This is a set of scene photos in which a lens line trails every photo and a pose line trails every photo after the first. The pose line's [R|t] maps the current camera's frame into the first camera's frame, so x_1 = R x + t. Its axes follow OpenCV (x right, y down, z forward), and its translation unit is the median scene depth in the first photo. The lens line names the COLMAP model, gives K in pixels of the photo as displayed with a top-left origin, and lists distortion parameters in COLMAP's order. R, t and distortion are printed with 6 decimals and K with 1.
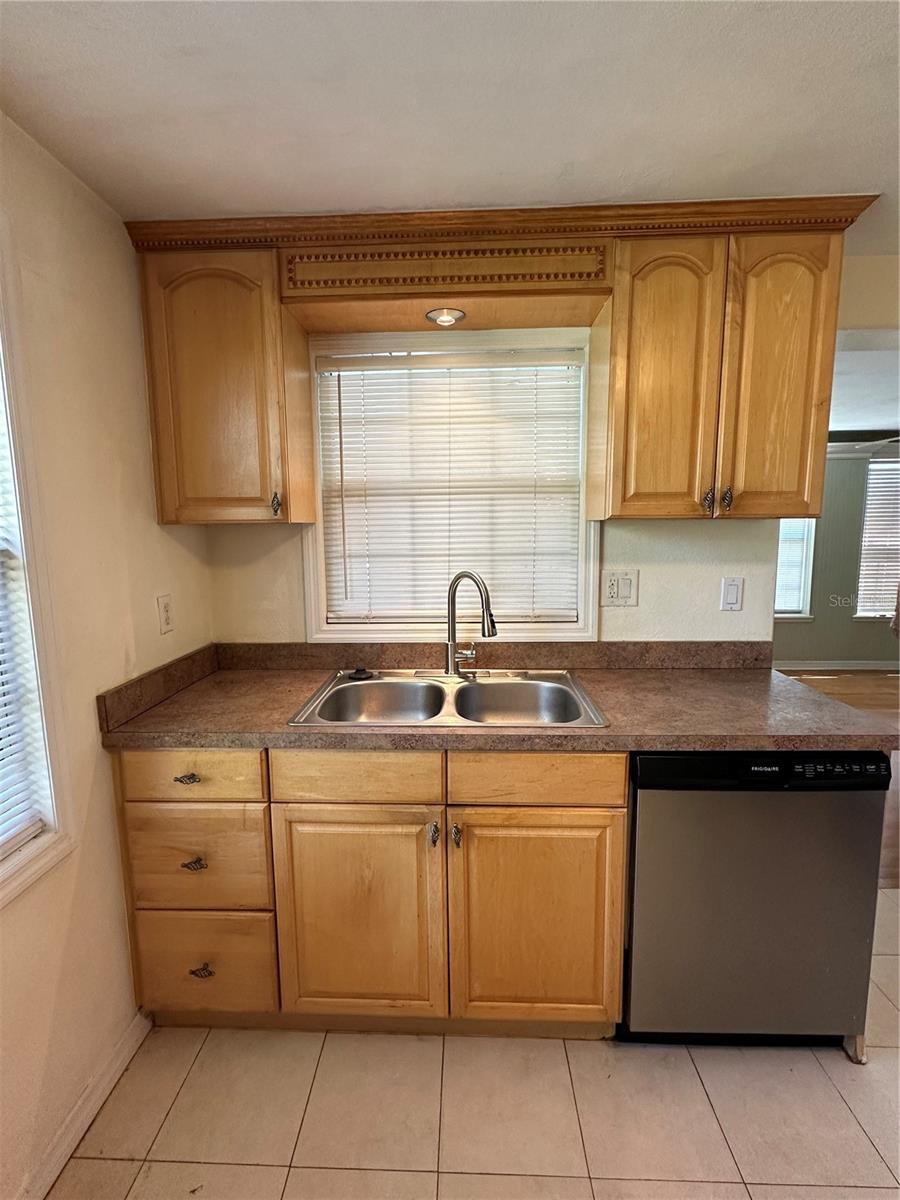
lens RADIAL K [[557.6, 0, 448.5], [0, 557.6, 597.3], [0, 0, 1]] dist [0.000405, 0.000756]
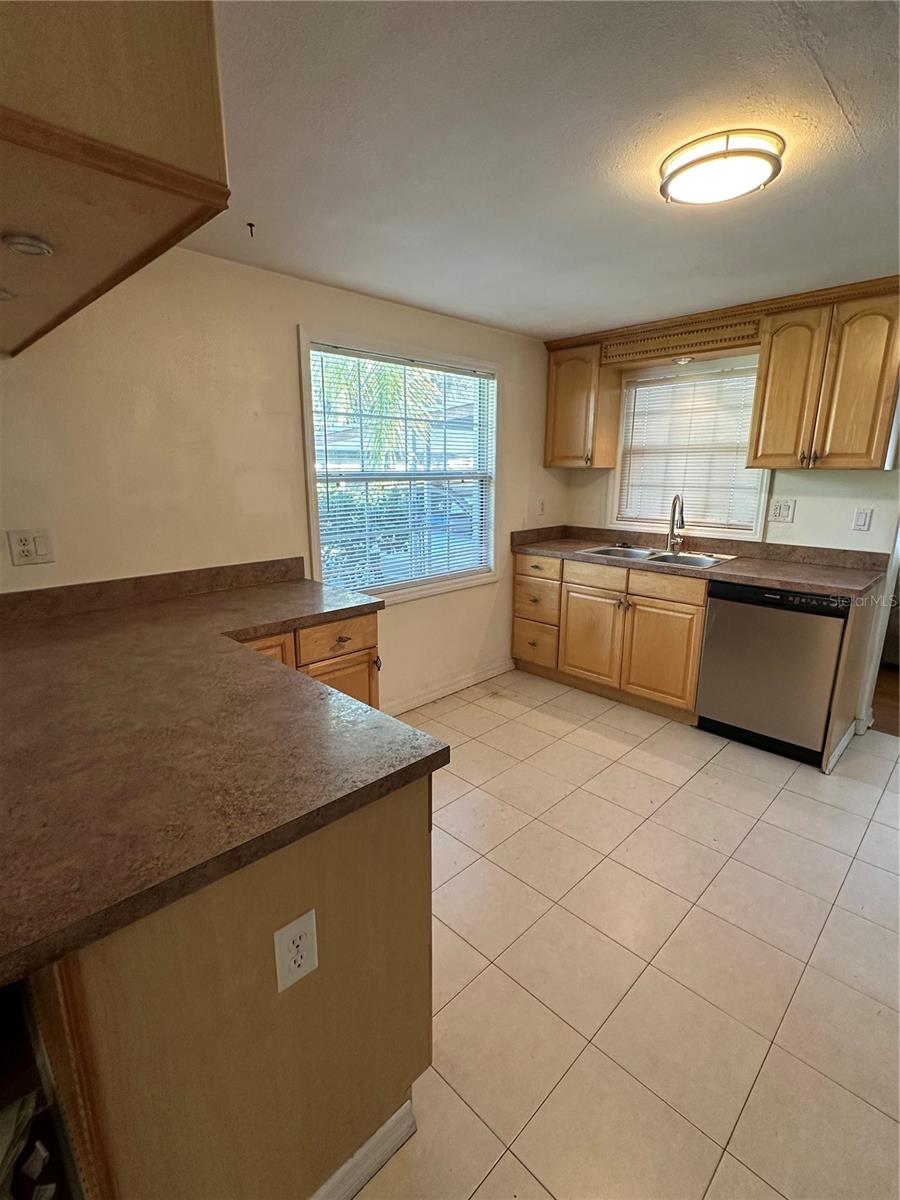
lens RADIAL K [[557.6, 0, 446.2], [0, 557.6, 592.5], [0, 0, 1]] dist [0.000405, 0.000756]
pose [[0.723140, 0.164452, -0.670839, 0.927331], [-0.098287, 0.985859, 0.135727, 0.119383], [0.683673, -0.032215, 0.729077, -1.105908]]
